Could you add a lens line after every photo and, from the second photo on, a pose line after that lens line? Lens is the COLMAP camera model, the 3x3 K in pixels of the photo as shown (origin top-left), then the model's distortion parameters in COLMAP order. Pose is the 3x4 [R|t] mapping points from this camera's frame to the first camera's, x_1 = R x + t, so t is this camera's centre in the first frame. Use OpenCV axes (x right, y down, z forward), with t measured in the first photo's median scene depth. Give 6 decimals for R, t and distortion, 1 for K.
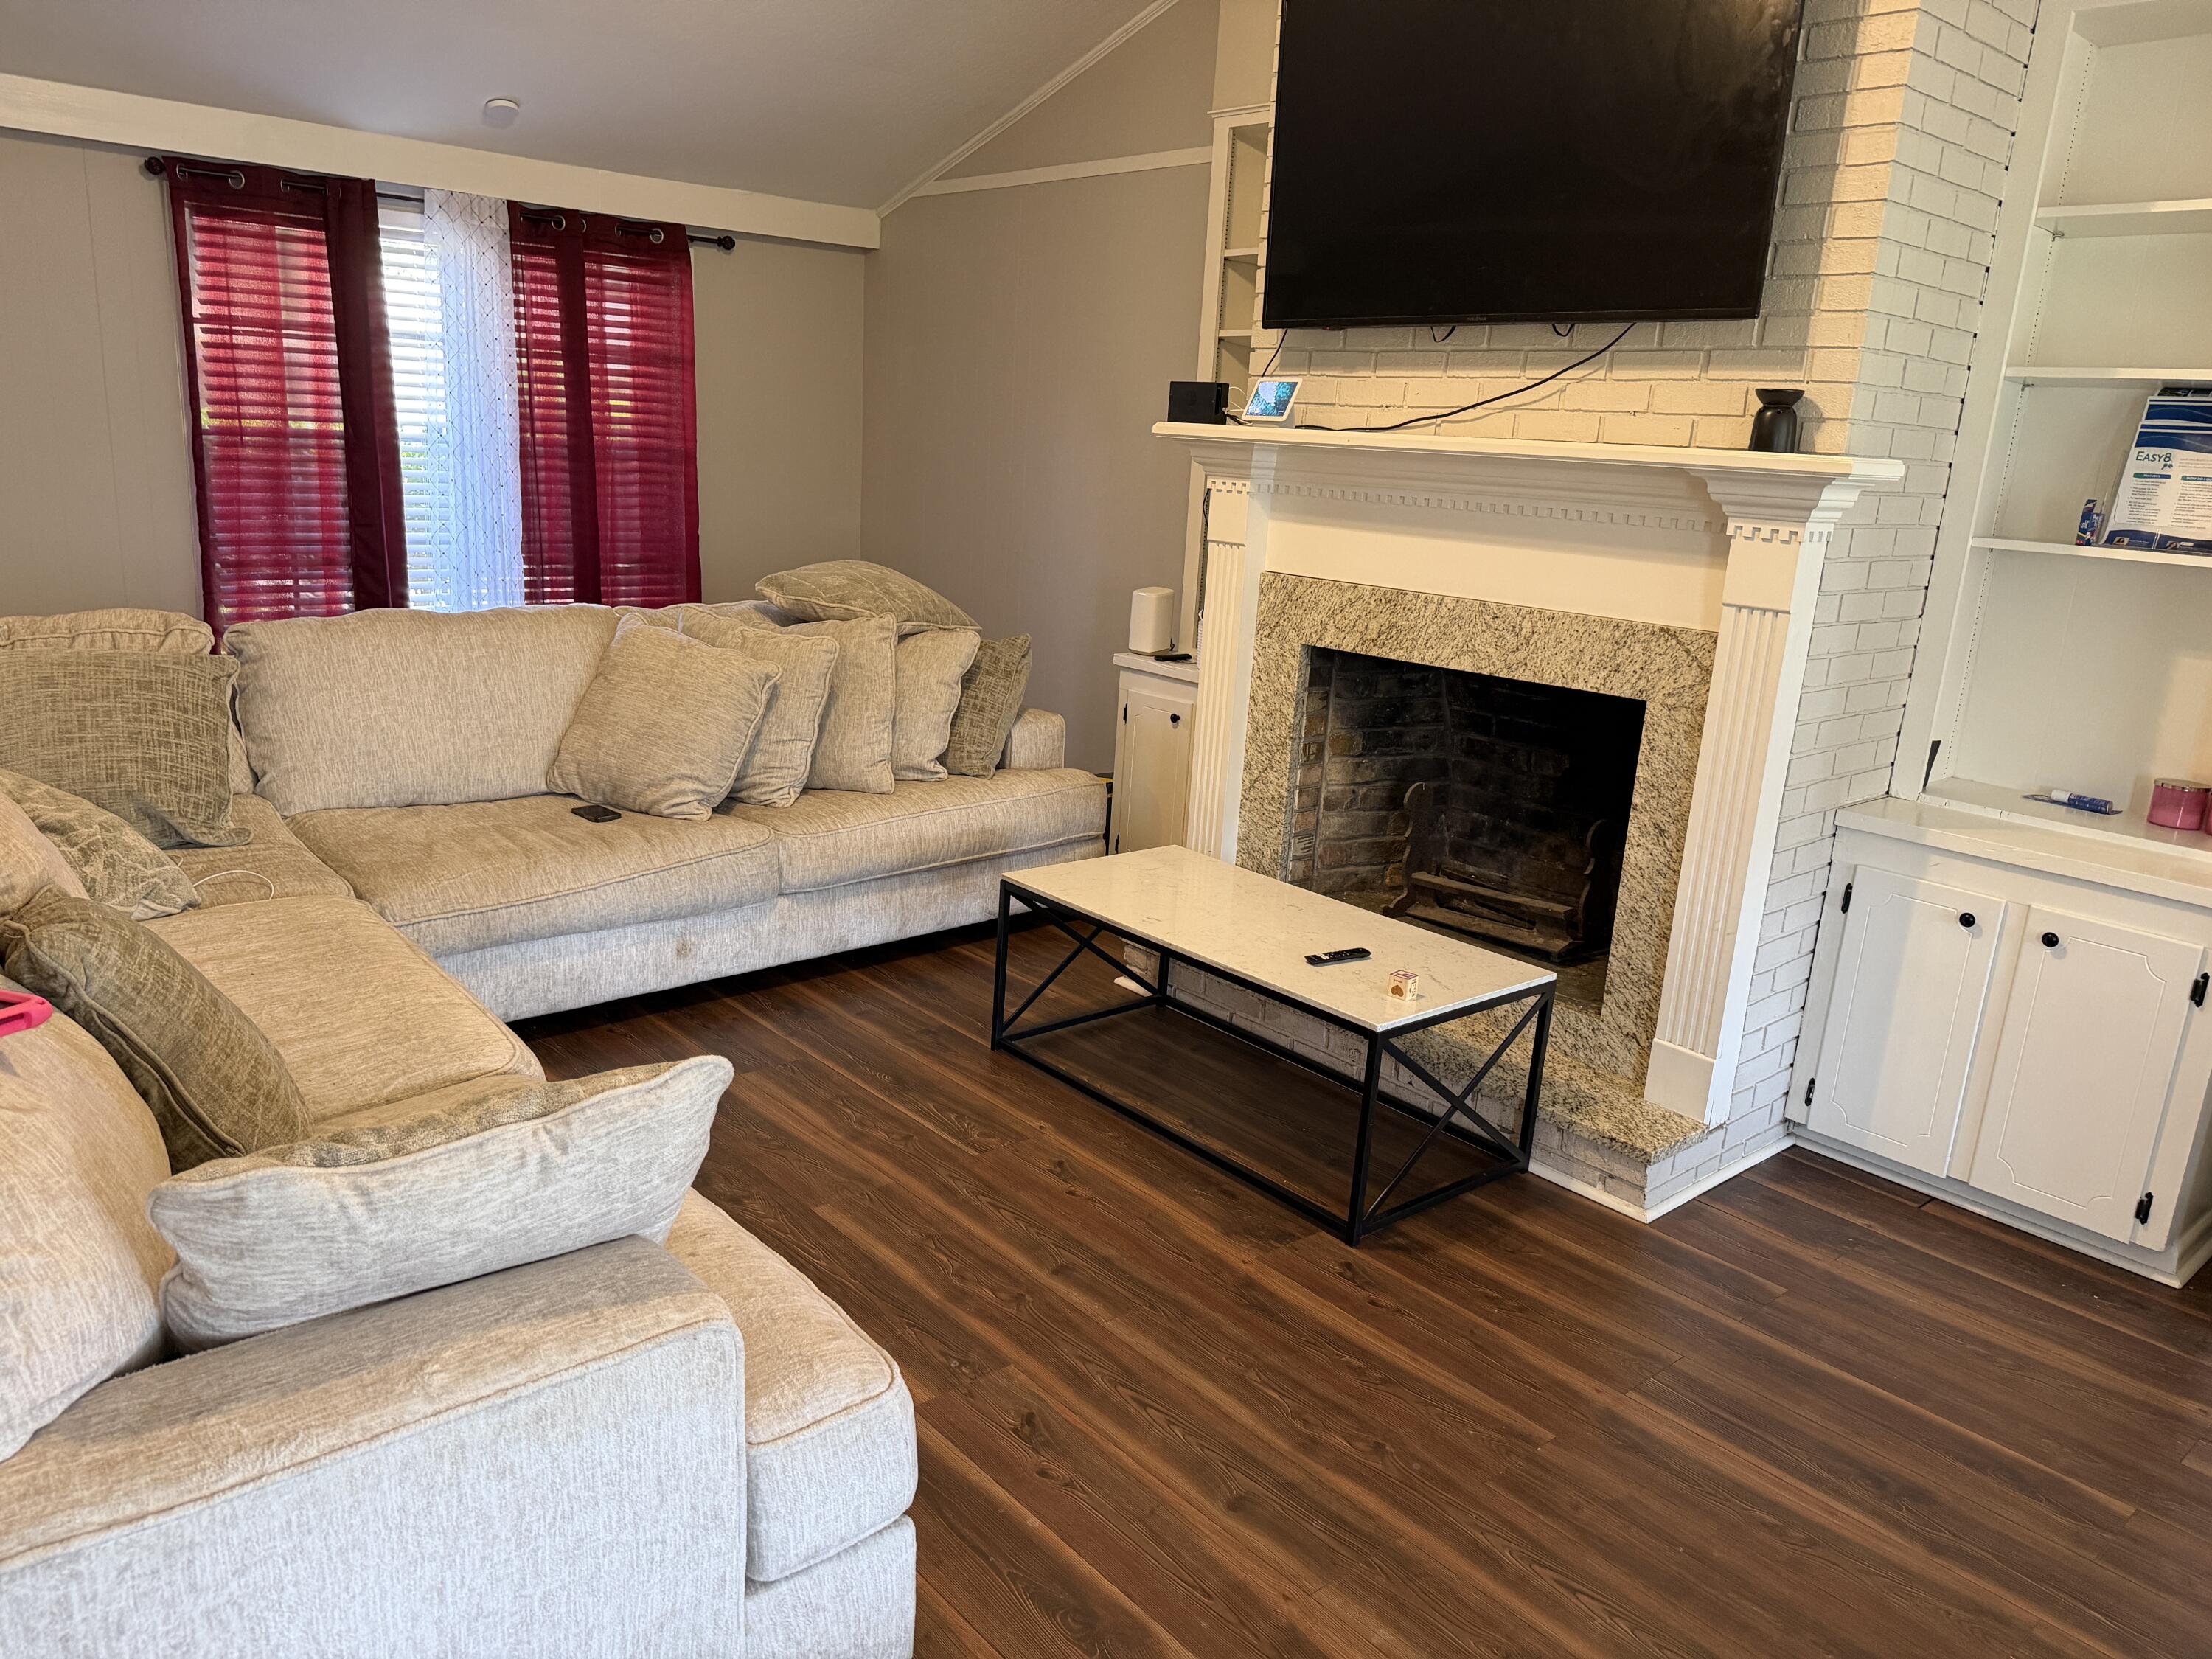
lens RADIAL K [[1584.7, 0, 1121.8], [0, 1584.7, 829.3], [0, 0, 1]] dist [-0.002176, -0.001888]
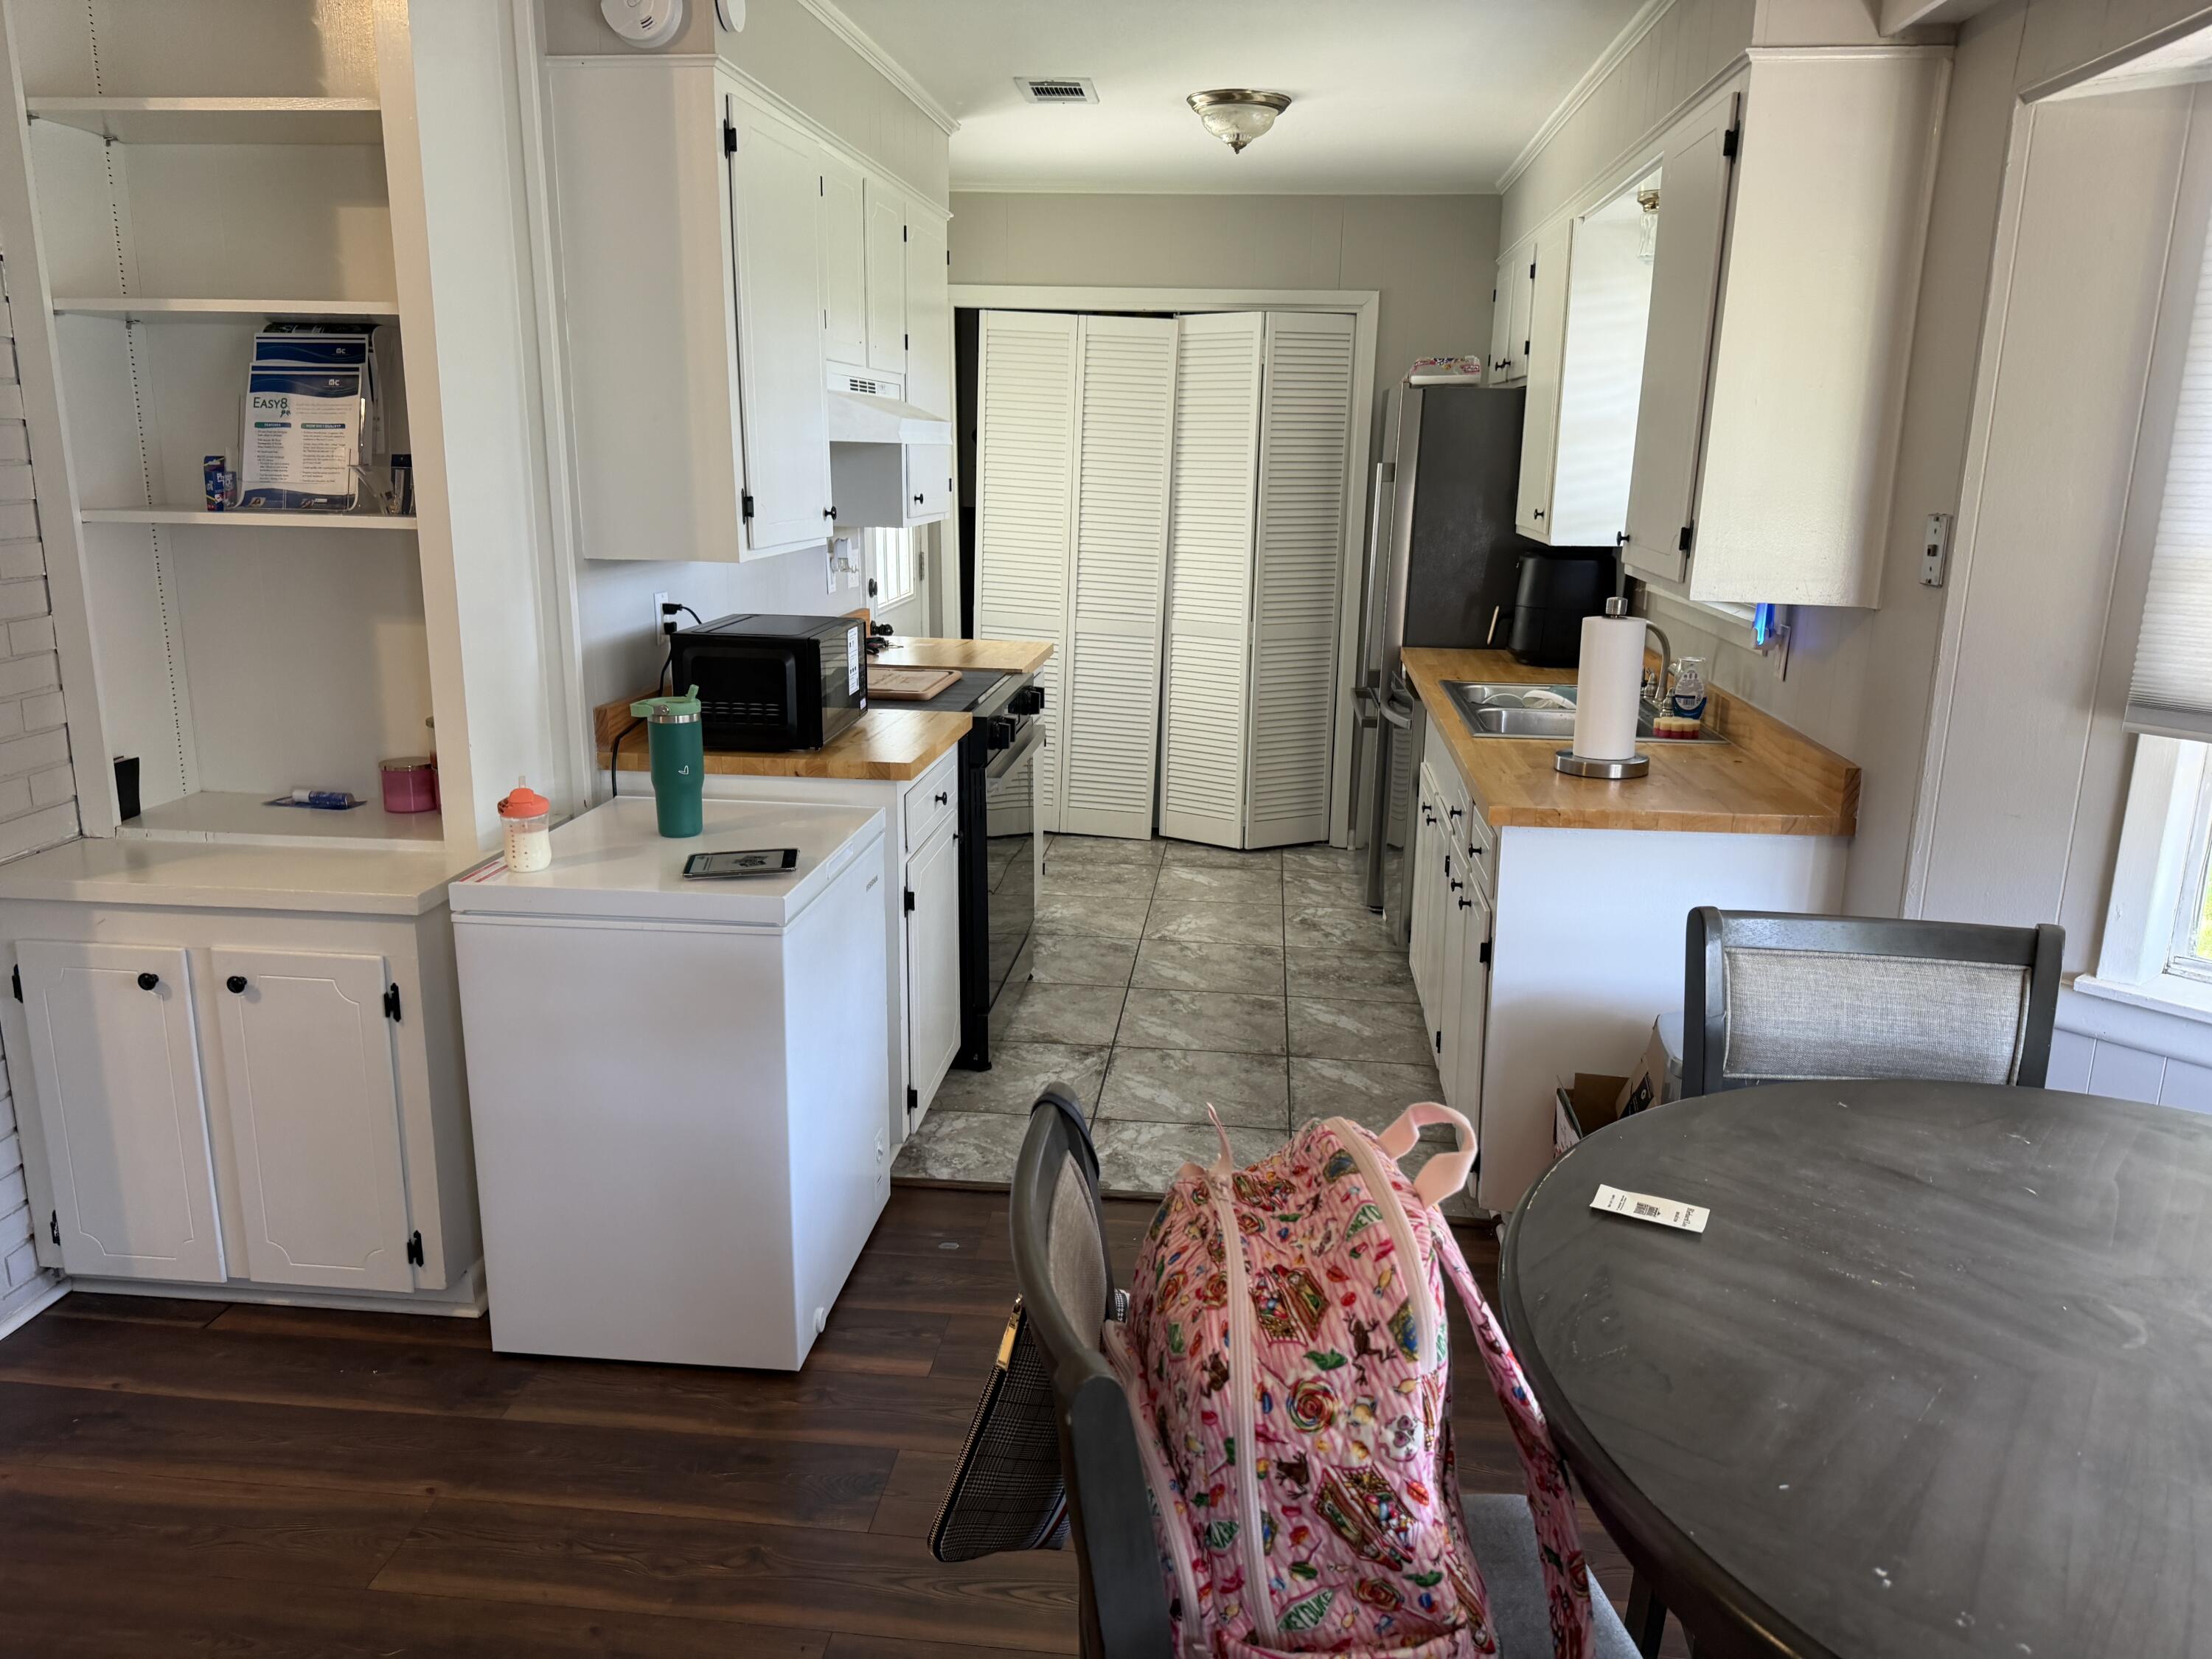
lens RADIAL K [[1584.7, 0, 1121.8], [0, 1584.7, 829.3], [0, 0, 1]] dist [-0.002176, -0.001888]
pose [[0.715221, -0.212487, 0.665814, 0.357339], [0.196642, 0.975358, 0.100041, -0.001812], [-0.670664, 0.059375, 0.739381, 0.056599]]
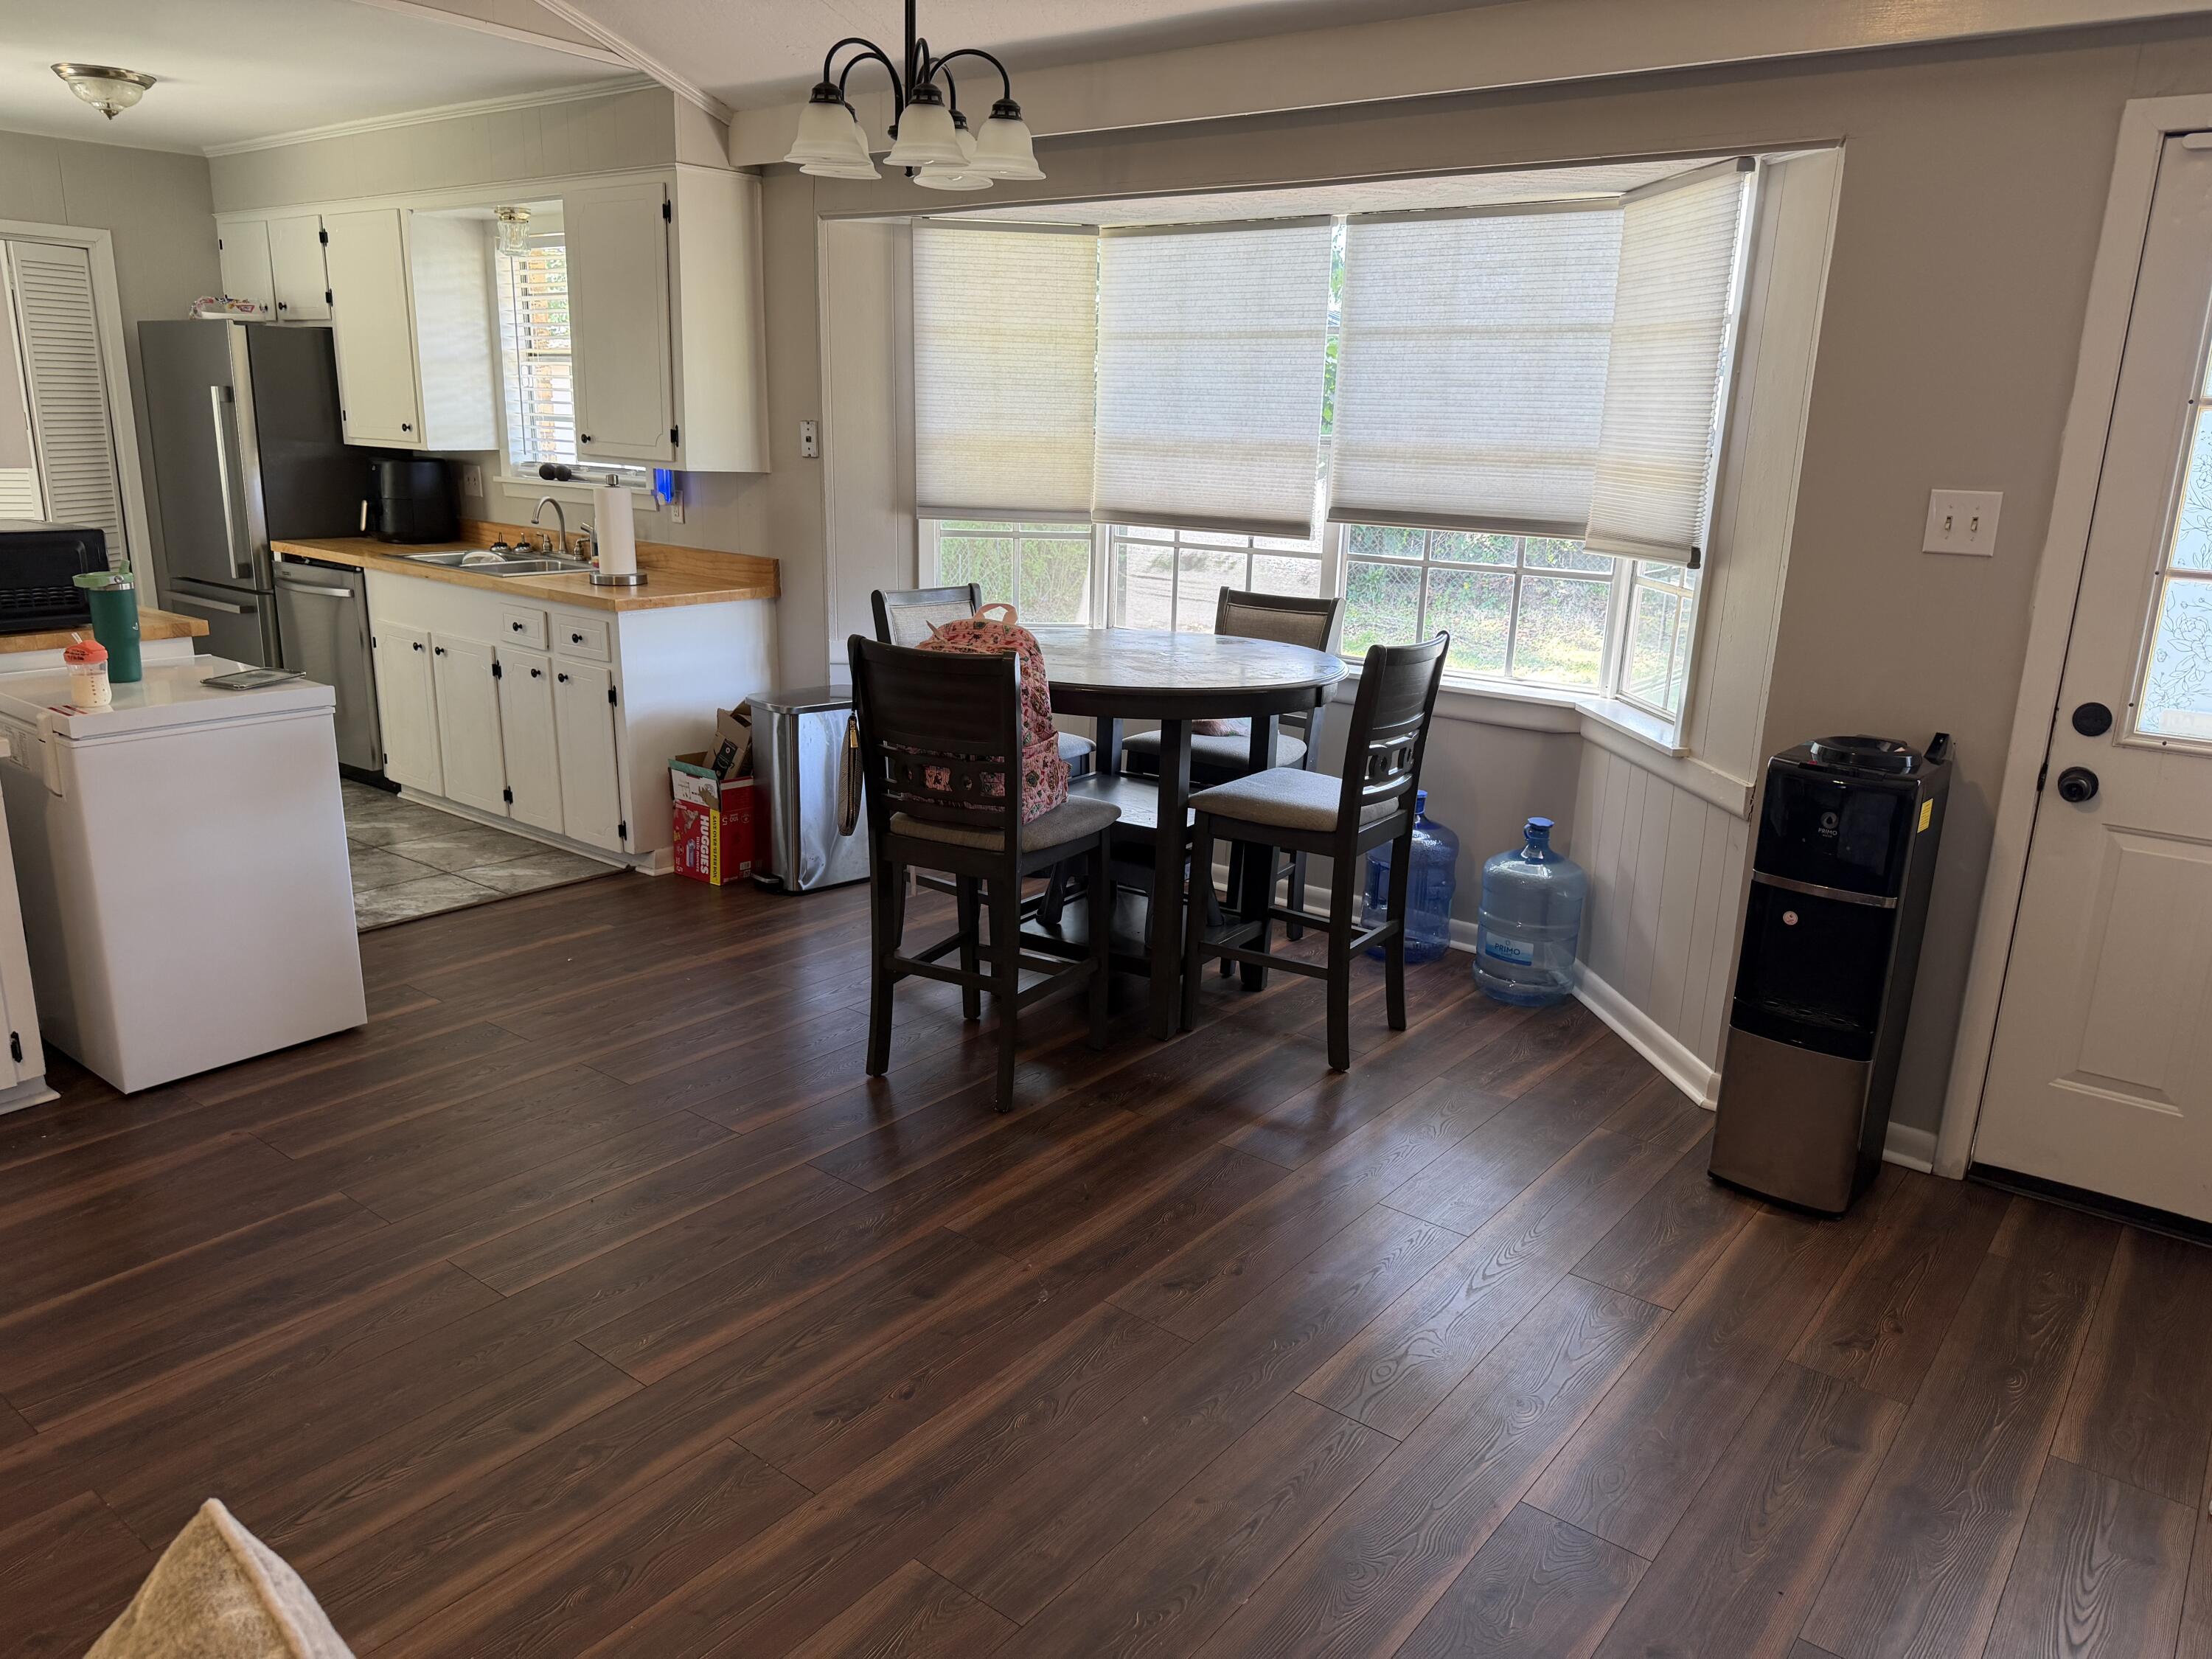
lens RADIAL K [[1584.7, 0, 1121.8], [0, 1584.7, 829.3], [0, 0, 1]] dist [-0.002176, -0.001888]
pose [[-0.201244, -0.312782, 0.928261, -0.399962], [0.197741, 0.915166, 0.351239, -0.109089], [-0.959374, 0.254240, -0.122322, 0.342653]]
